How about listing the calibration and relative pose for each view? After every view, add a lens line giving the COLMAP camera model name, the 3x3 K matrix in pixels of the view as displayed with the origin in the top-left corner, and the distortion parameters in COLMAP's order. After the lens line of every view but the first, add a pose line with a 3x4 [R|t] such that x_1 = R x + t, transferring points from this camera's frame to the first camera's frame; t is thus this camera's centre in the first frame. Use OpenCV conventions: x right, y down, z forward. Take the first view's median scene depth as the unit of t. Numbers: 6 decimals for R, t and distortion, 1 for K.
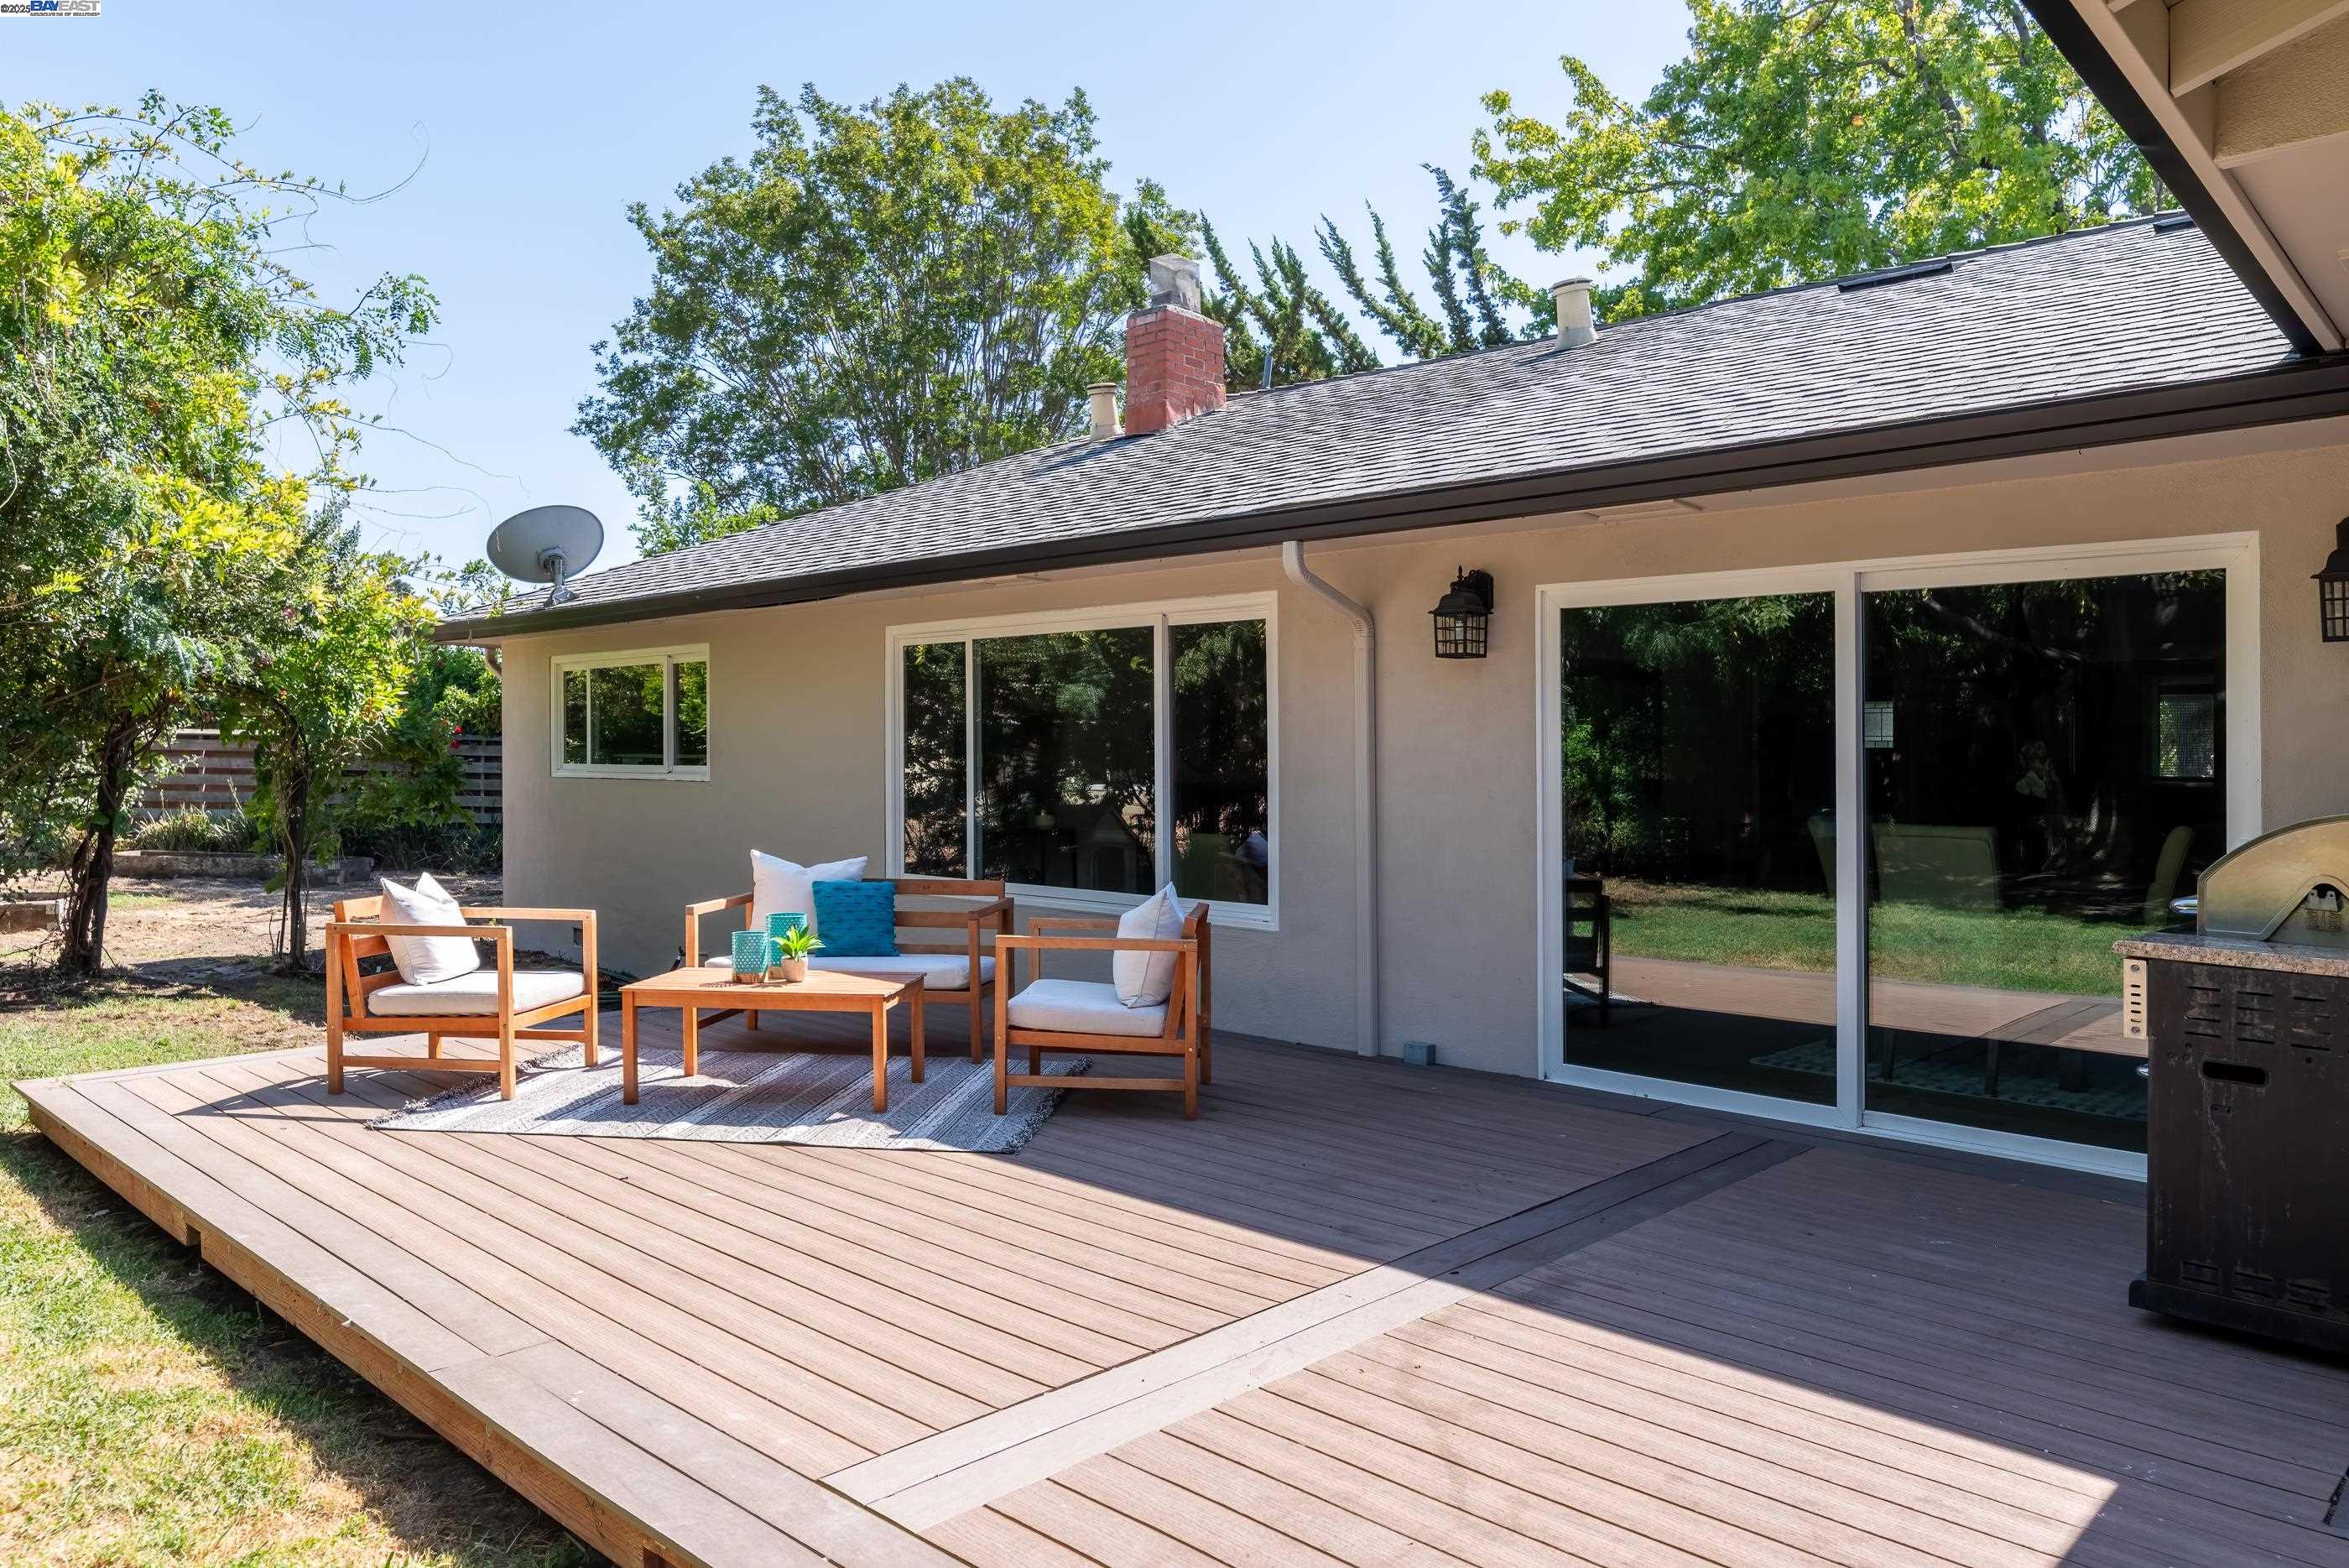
lens RADIAL K [[1586.6, 0, 1167.6], [0, 1586.6, 791.9], [0, 0, 1]] dist [0.010641, 0.002349]
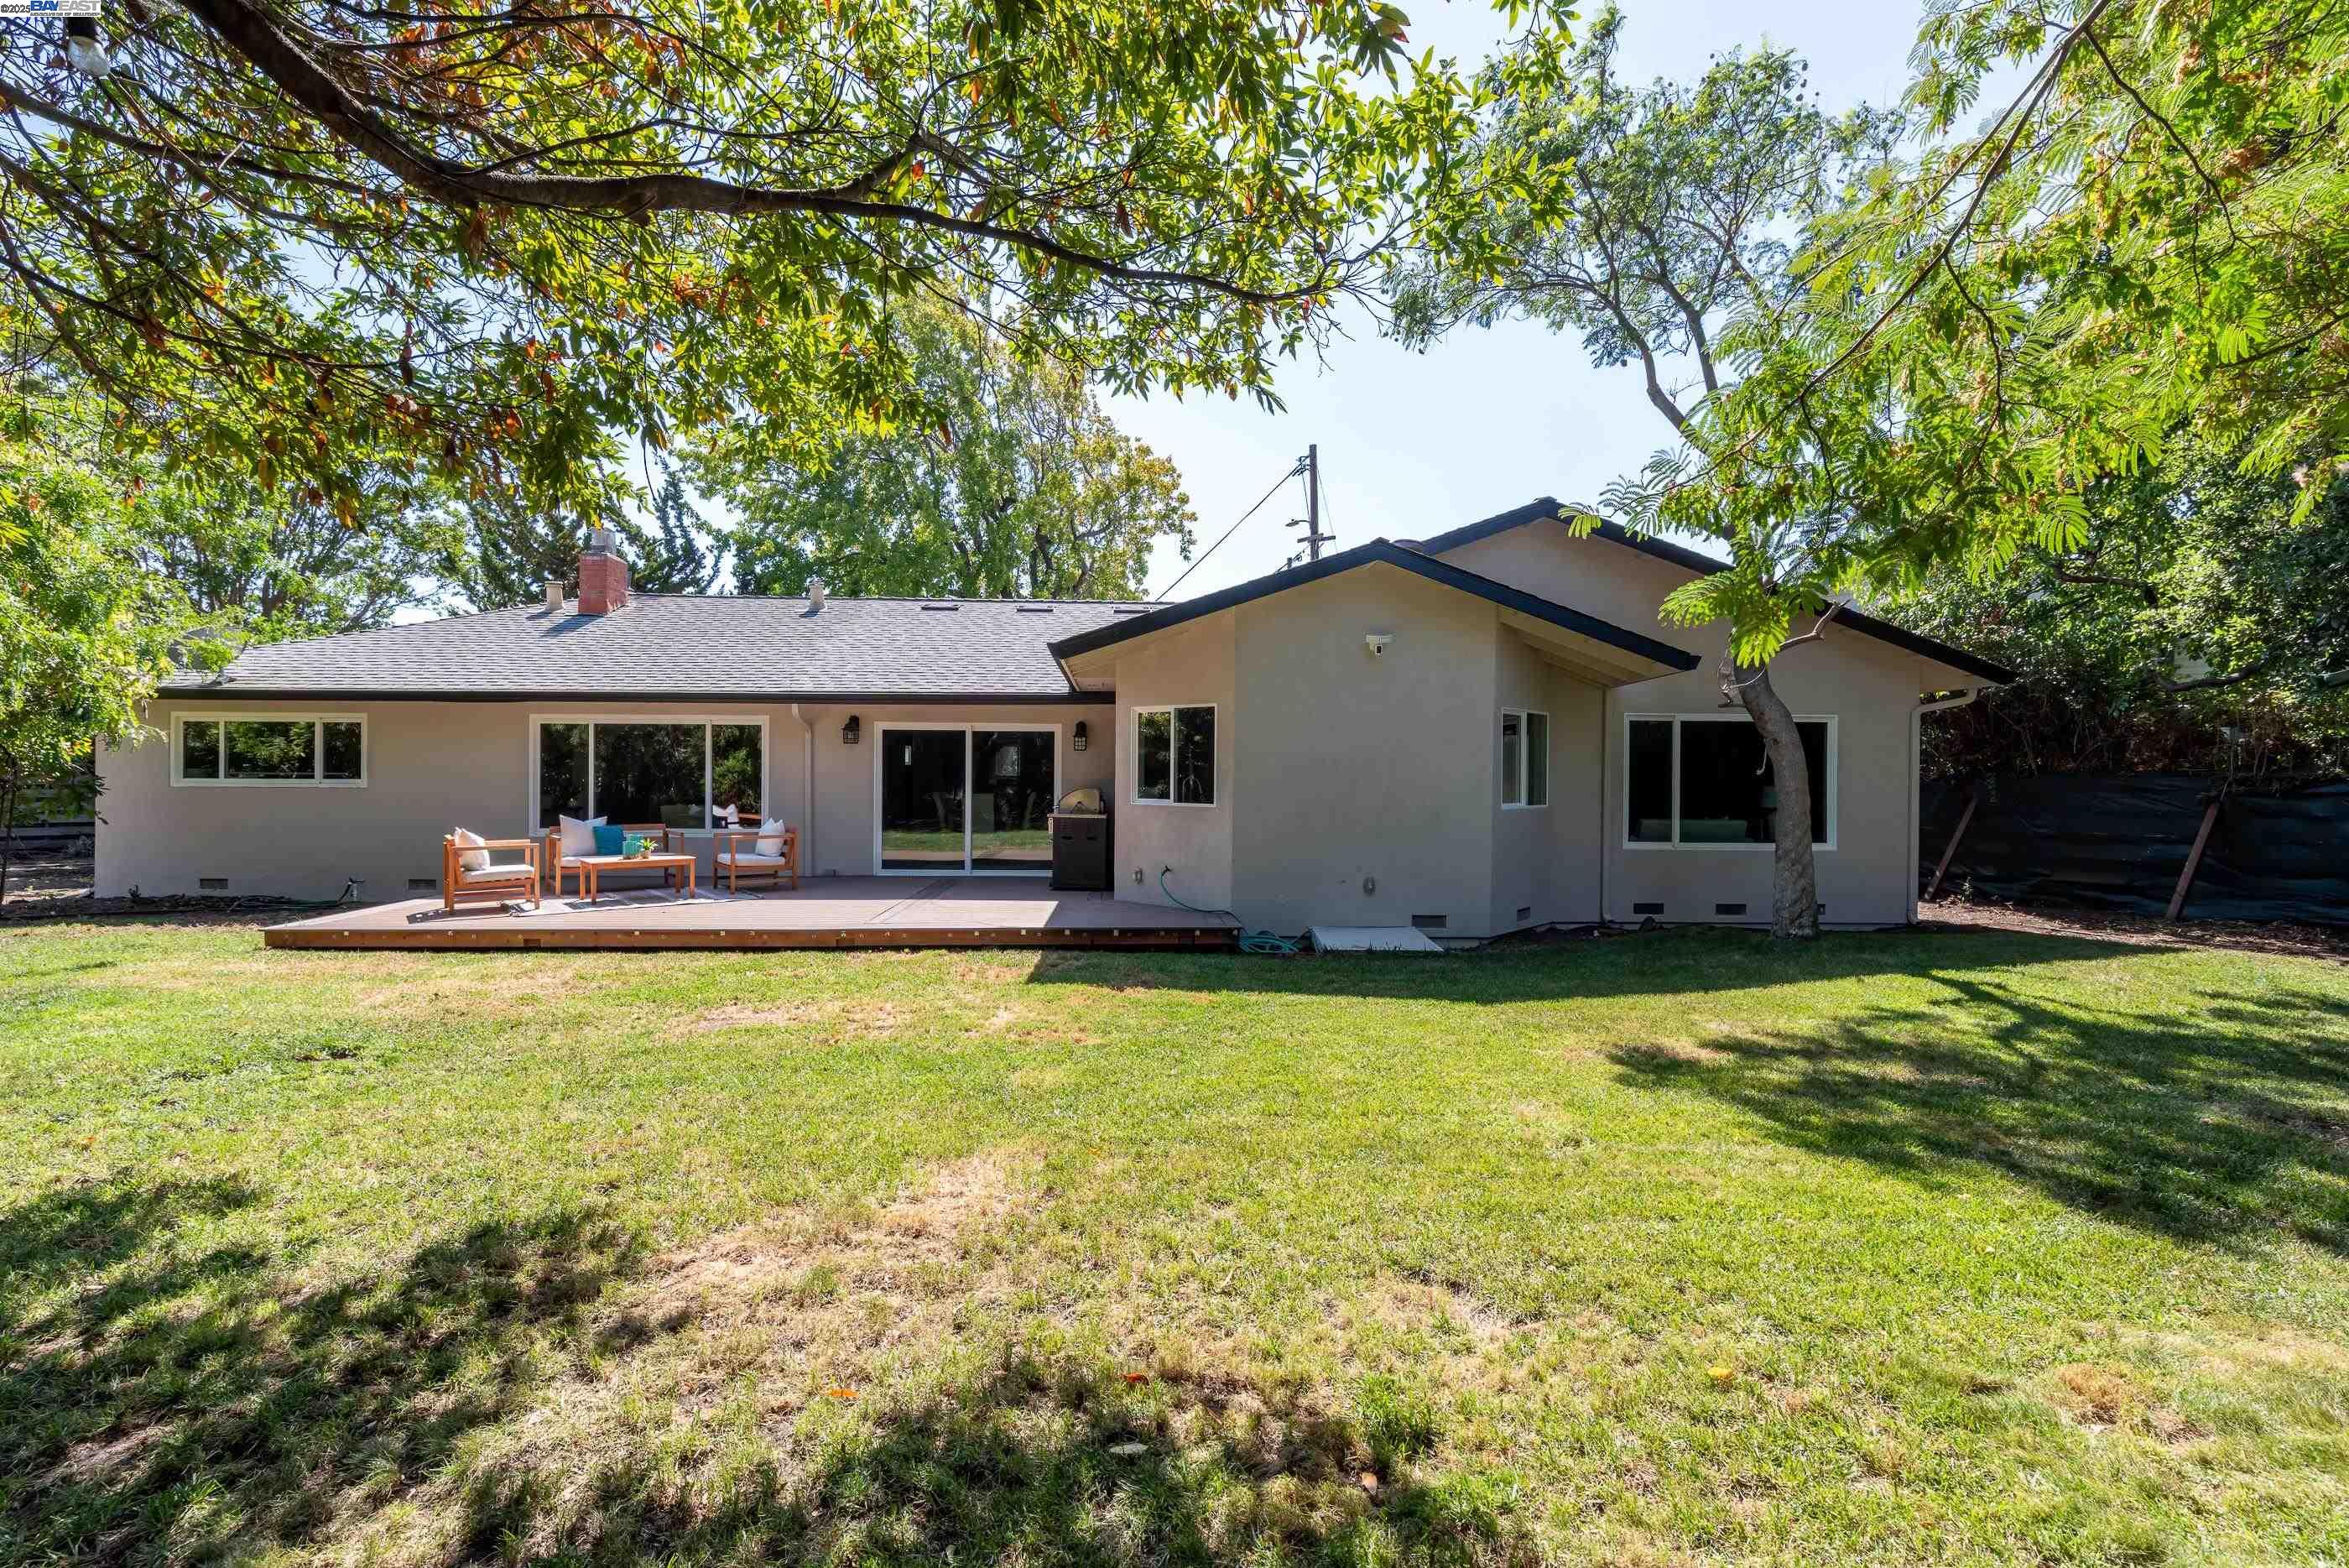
lens RADIAL K [[1045.4, 0, 1160.2], [0, 1045.4, 781.6], [0, 0, 1]] dist [0.003697, 0.000213]
pose [[0.718220, -0.012466, 0.695705, -0.274649], [0.012339, 0.999910, 0.005178, -0.004664], [-0.695707, 0.004866, 0.718309, -0.306663]]
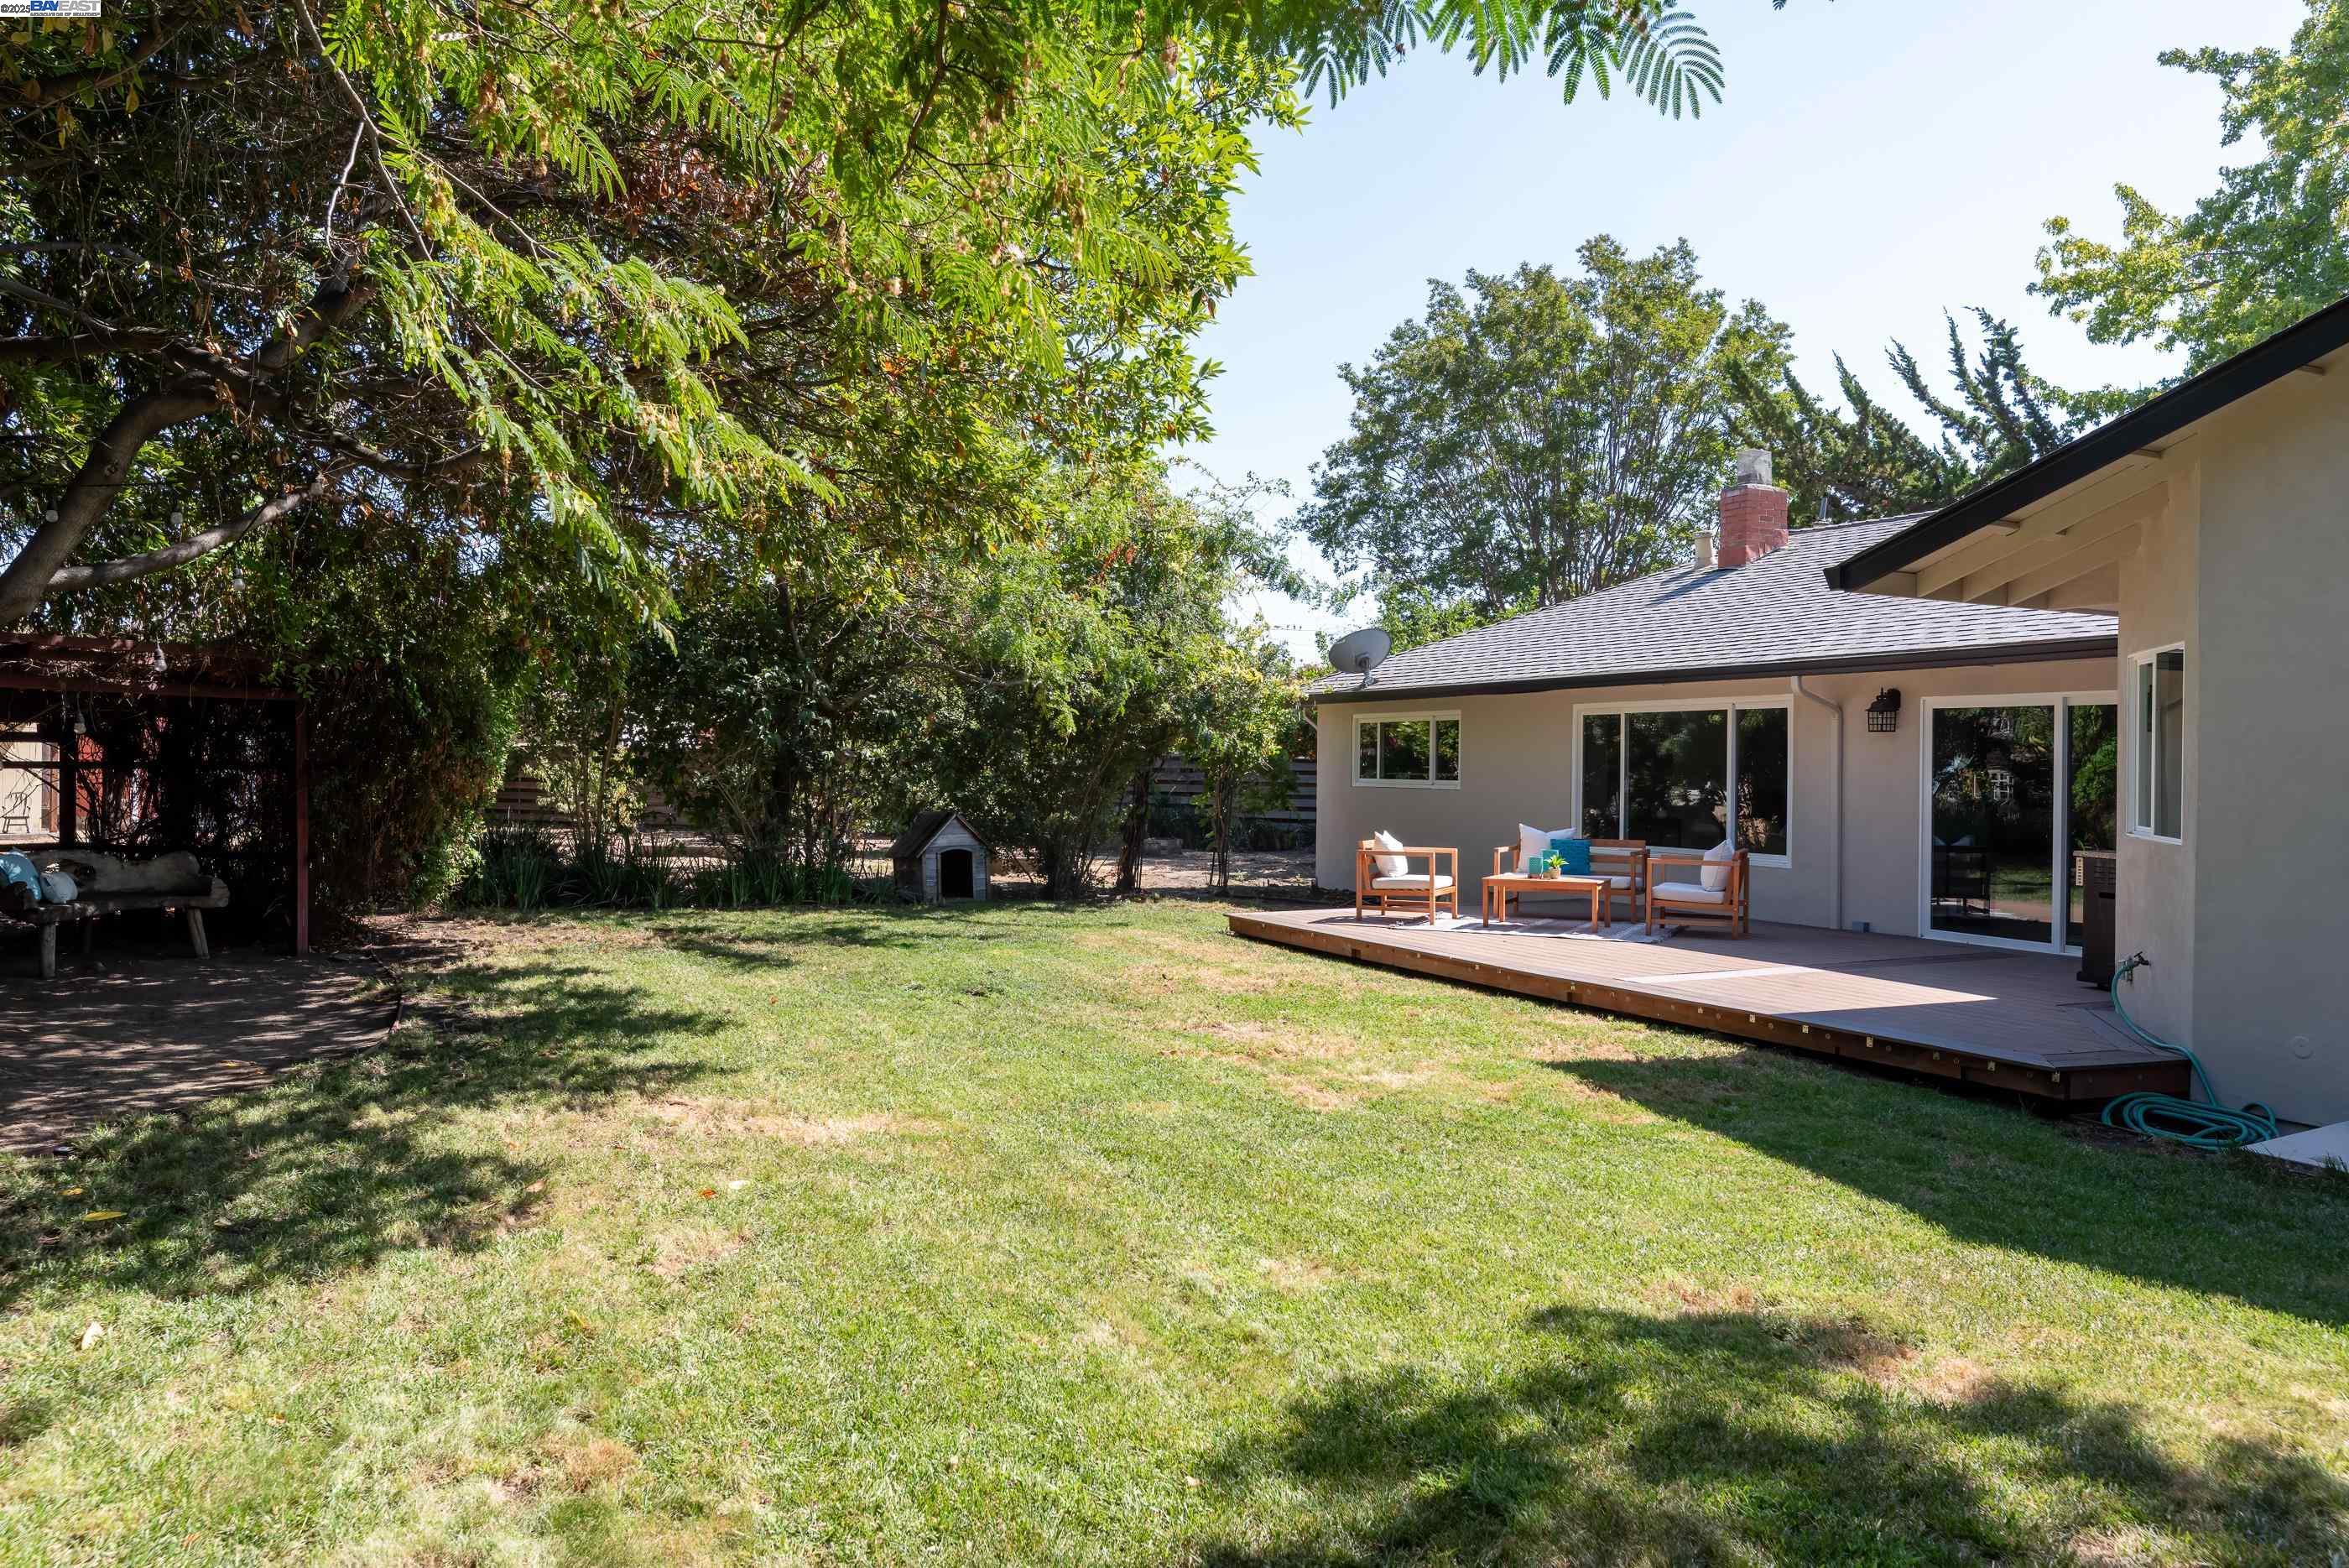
lens RADIAL K [[1592.2, 0, 1144.5], [0, 1592.2, 827.3], [0, 0, 1]] dist [-0.005486, 0.008184]
pose [[0.928941, 0.012223, -0.370026, 0.020913], [-0.004617, 0.999760, 0.021435, -0.000445], [0.370199, -0.018204, 0.928774, -0.430029]]
